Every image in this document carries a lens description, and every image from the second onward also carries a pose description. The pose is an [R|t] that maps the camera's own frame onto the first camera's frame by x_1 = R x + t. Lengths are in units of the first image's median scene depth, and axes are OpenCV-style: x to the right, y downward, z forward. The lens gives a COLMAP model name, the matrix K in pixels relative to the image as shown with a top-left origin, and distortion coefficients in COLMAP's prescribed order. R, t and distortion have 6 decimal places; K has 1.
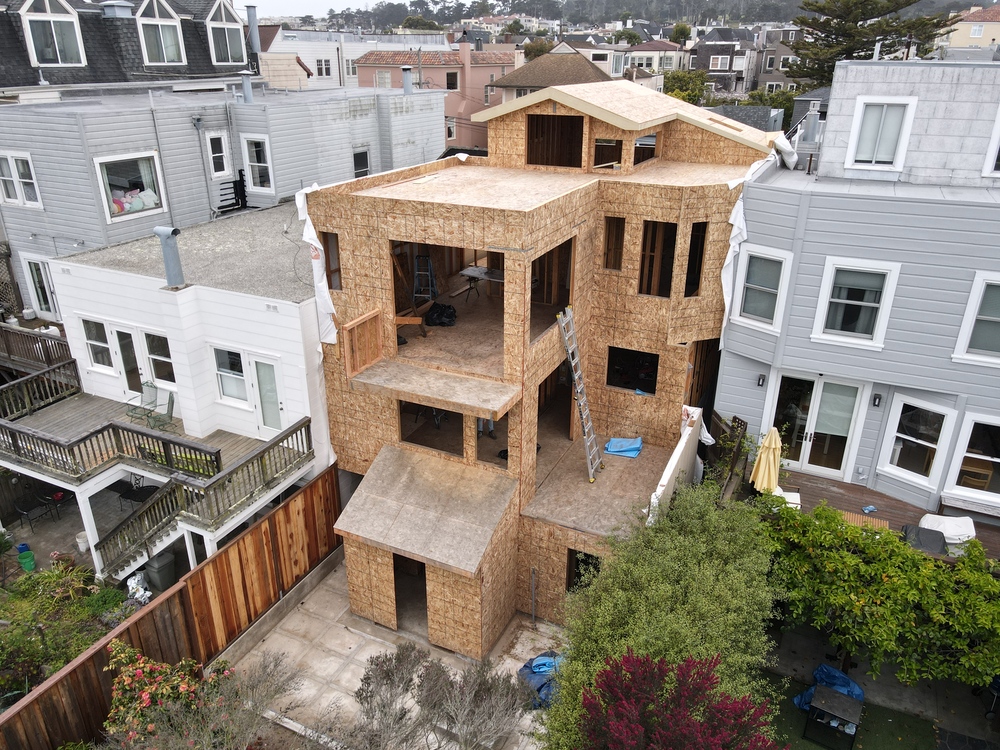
lens RADIAL K [[717.0, 0, 500.0], [0, 717.0, 375.0], [0, 0, 1]] dist [0.008957, -0.003143]
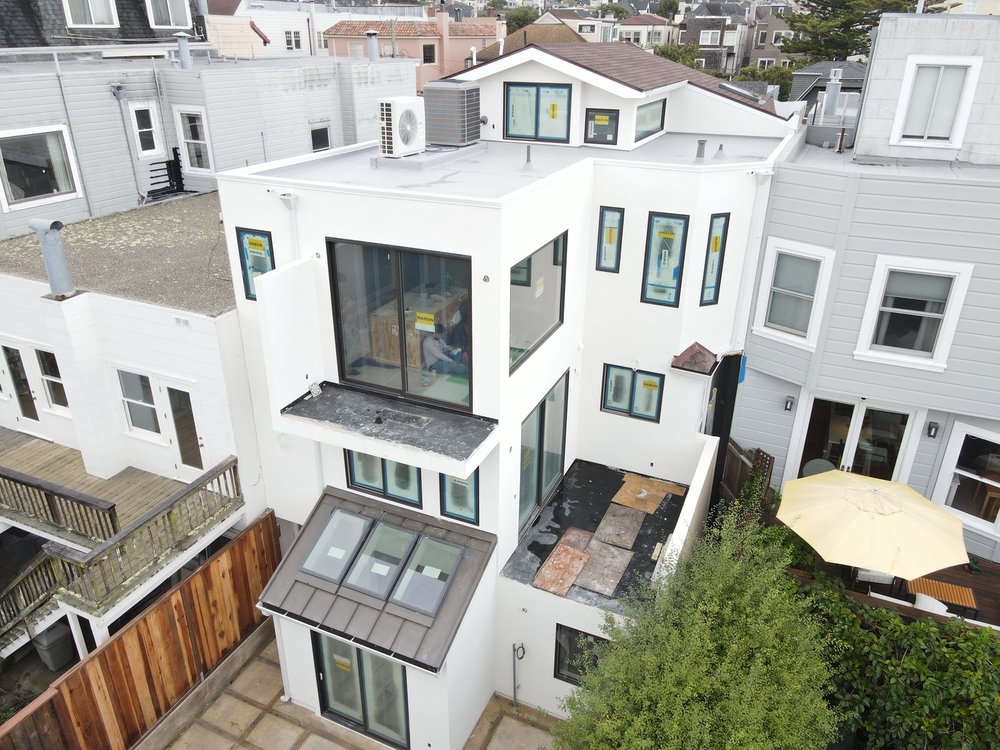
lens RADIAL K [[717.0, 0, 500.0], [0, 717.0, 375.0], [0, 0, 1]] dist [0.008957, -0.003143]
pose [[0.999783, -0.006123, 0.019914, 0.014396], [0.005624, 0.999672, 0.024997, -0.047146], [-0.020061, -0.024880, 0.999489, 0.177953]]
